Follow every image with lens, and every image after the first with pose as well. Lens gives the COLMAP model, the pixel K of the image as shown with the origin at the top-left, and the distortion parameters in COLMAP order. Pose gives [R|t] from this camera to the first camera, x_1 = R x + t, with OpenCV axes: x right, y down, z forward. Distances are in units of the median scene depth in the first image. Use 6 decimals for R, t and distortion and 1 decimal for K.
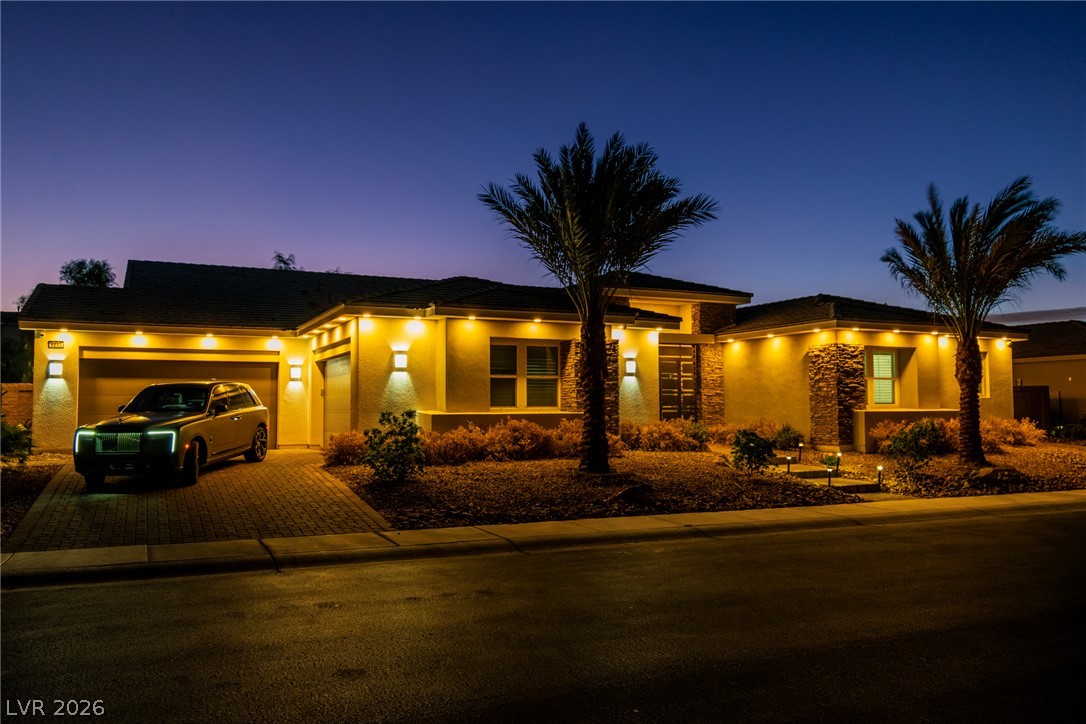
lens RADIAL K [[847.0, 0, 543.0], [0, 847.0, 362.0], [0, 0, 1]] dist [-0.001048, -0.000466]
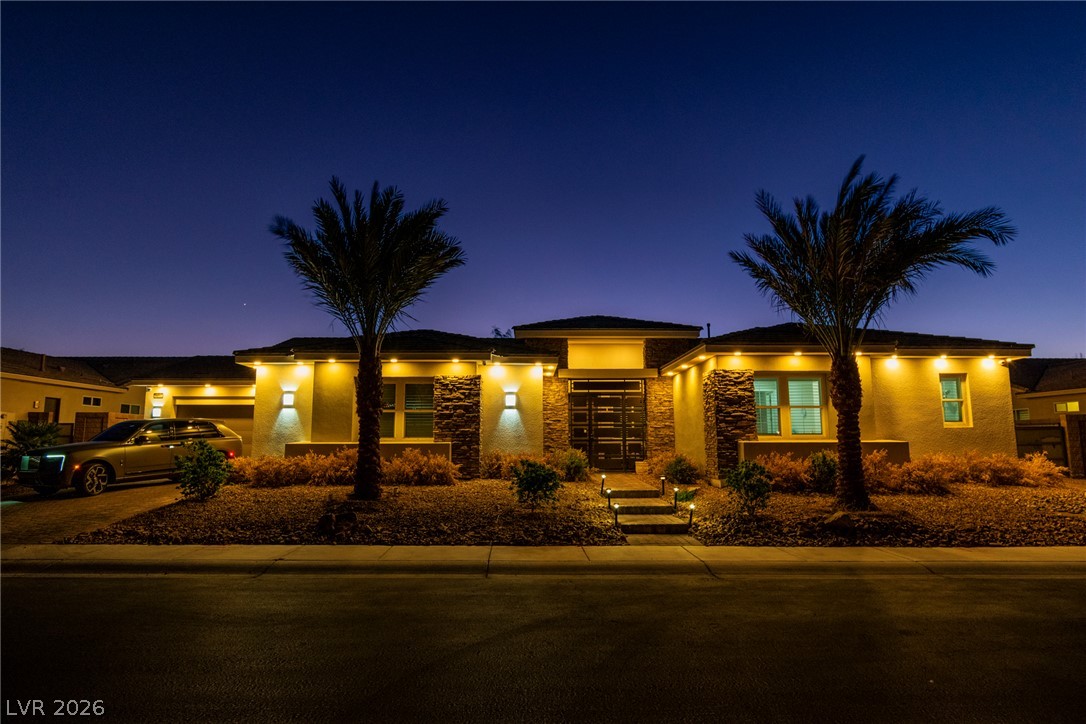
lens RADIAL K [[628.4, 0, 543.0], [0, 628.4, 362.0], [0, 0, 1]] dist [0.000556, -0.000048]
pose [[0.909464, -0.051883, -0.412533, 0.473227], [0.021044, 0.996656, -0.078953, 0.021137], [0.415250, 0.063124, 0.907515, 0.294249]]
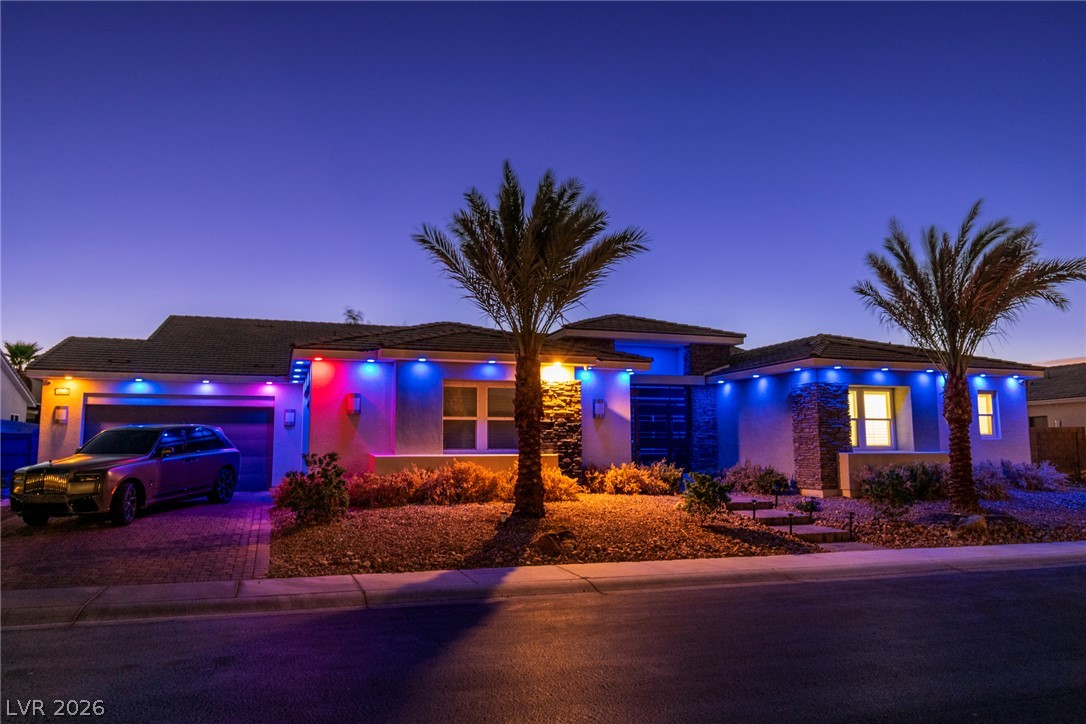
lens RADIAL K [[777.8, 0, 543.0], [0, 777.8, 362.0], [0, 0, 1]] dist [-0.000744, -0.000313]
pose [[0.993322, -0.014099, -0.114509, 0.143335], [0.007067, 0.998076, -0.061592, 0.007219], [0.115157, 0.060372, 0.991511, 0.092239]]
